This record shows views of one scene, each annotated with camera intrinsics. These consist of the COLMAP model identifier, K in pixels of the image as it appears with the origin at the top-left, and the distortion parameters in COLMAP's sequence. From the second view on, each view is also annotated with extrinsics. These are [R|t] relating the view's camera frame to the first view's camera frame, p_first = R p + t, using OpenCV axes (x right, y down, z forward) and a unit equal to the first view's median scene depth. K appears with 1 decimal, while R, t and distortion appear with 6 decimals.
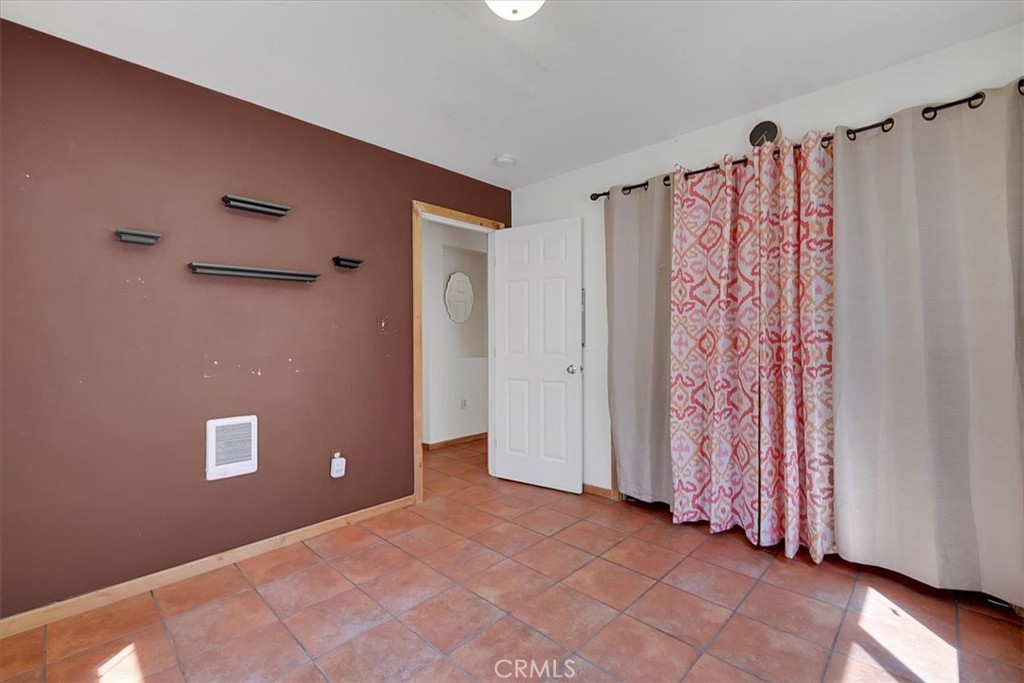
lens RADIAL K [[442.7, 0, 512.0], [0, 442.7, 338.0], [0, 0, 1]] dist [0.000610, 0.000854]
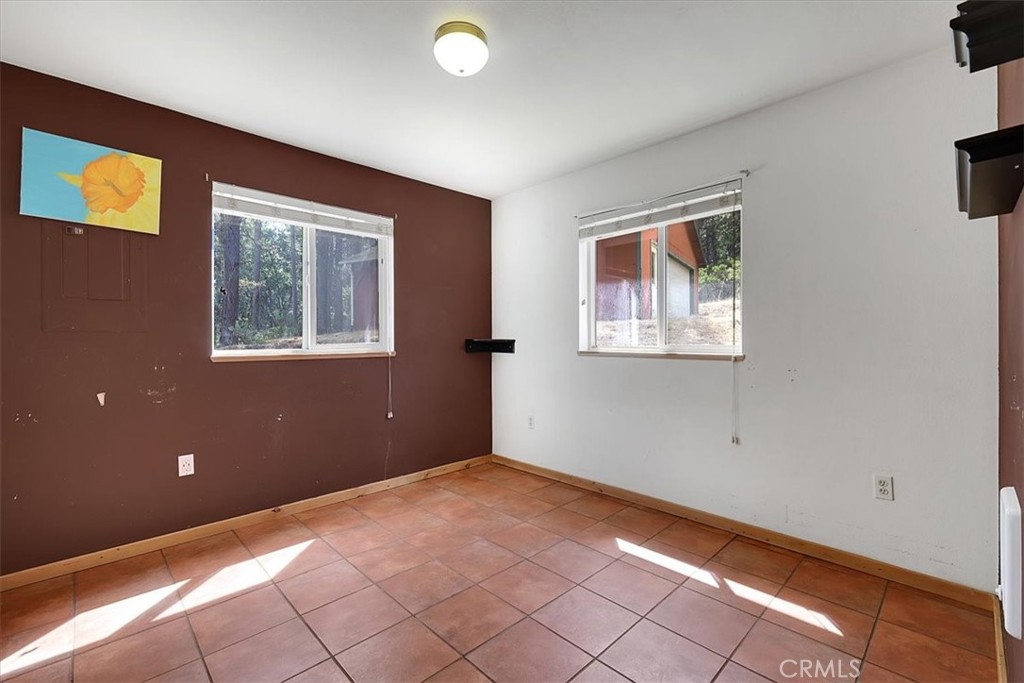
lens RADIAL K [[442.7, 0, 512.0], [0, 442.7, 338.0], [0, 0, 1]] dist [0.000610, 0.000854]
pose [[-0.999653, 0.009089, 0.024725, -0.135370], [0.009128, 0.999957, 0.001453, 0.003835], [-0.024711, 0.001678, -0.999693, 2.032716]]
